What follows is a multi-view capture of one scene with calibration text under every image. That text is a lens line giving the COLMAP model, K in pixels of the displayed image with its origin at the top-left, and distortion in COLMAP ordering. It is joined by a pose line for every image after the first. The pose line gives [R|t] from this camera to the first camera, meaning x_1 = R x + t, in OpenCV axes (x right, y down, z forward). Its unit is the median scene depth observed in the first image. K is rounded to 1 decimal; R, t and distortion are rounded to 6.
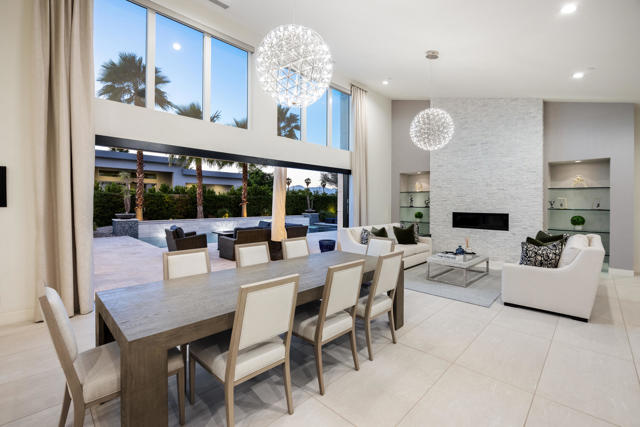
lens RADIAL K [[279.3, 0, 318.8], [0, 279.3, 202.4], [0, 0, 1]] dist [-0.001111, -0.000085]
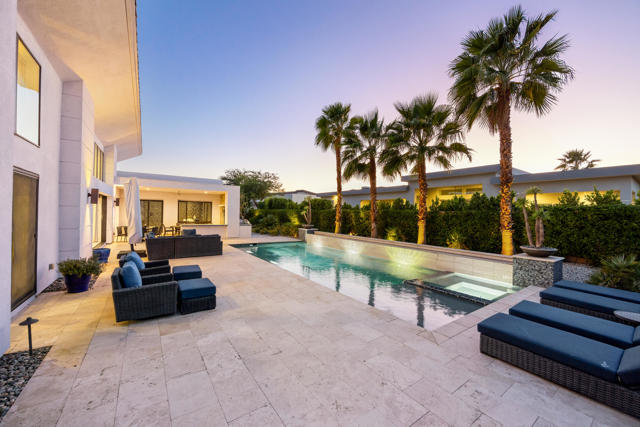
lens RADIAL K [[255.8, 0, 329.0], [0, 255.8, 214.0], [0, 0, 1]] dist [0.001079, 0.000079]
pose [[-0.155275, -0.006238, -0.987852, 0.487676], [-0.020003, 0.999795, -0.003170, -0.014625], [0.987669, 0.019268, -0.155368, 1.072505]]
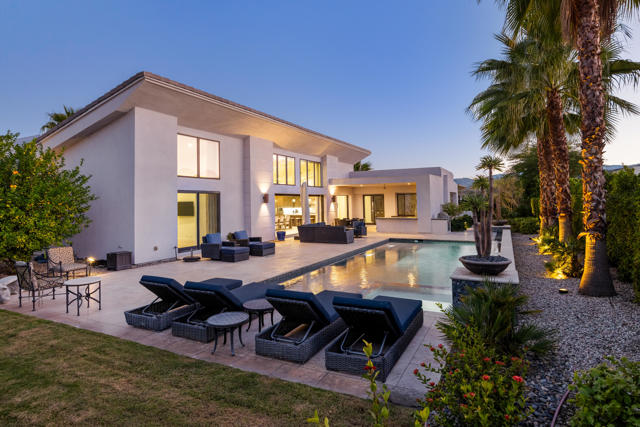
lens RADIAL K [[361.0, 0, 320.1], [0, 361.0, 203.0], [0, 0, 1]] dist [0.001432, 0.000271]
pose [[-0.954483, 0.007017, -0.298184, 0.253502], [0.007809, 0.999968, -0.001465, -0.023683], [0.298164, -0.003727, -0.954507, 1.697559]]
